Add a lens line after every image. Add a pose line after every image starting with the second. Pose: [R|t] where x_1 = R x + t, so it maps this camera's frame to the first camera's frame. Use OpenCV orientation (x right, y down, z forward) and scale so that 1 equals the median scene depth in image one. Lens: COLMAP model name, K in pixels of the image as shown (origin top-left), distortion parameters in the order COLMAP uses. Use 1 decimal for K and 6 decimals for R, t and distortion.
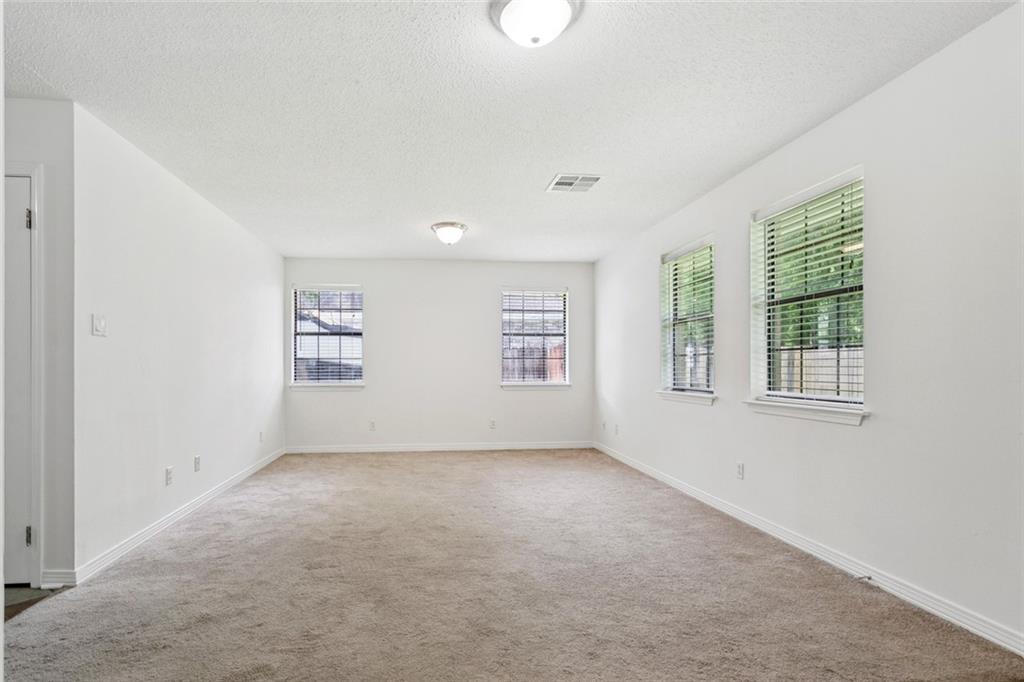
lens RADIAL K [[489.2, 0, 474.0], [0, 489.2, 366.9], [0, 0, 1]] dist [-0.000678, 0.002016]
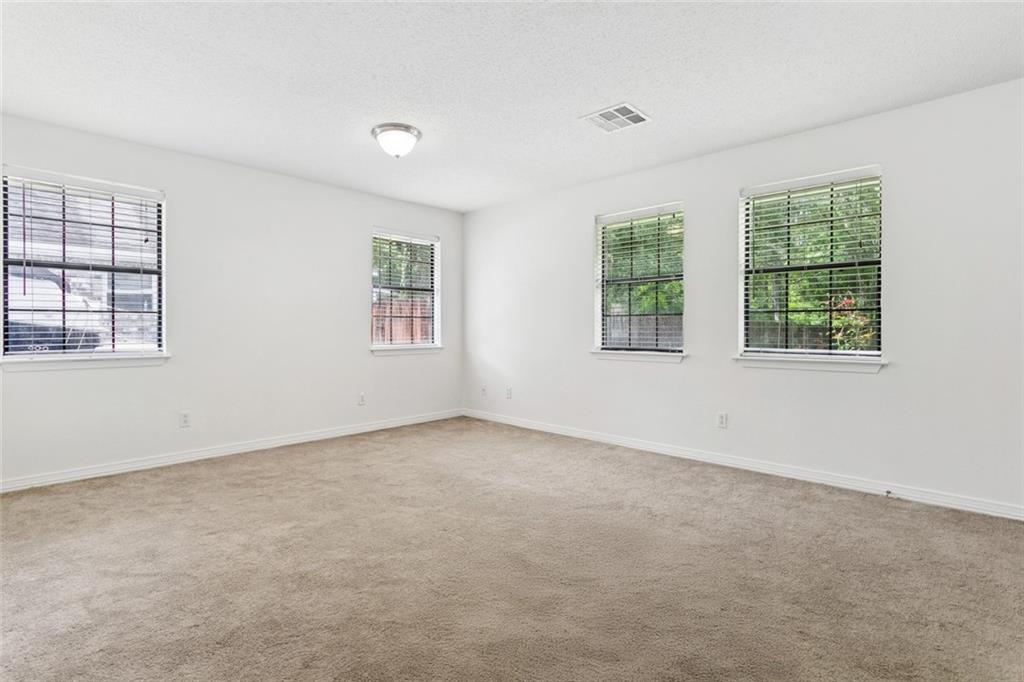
lens RADIAL K [[489.2, 0, 513.1], [0, 489.2, 331.7], [0, 0, 1]] dist [-0.000678, 0.002016]
pose [[0.764150, -0.002543, 0.645034, -0.476350], [-0.000932, 0.999987, 0.005047, 0.005848], [-0.645038, -0.004458, 0.764137, 0.418946]]
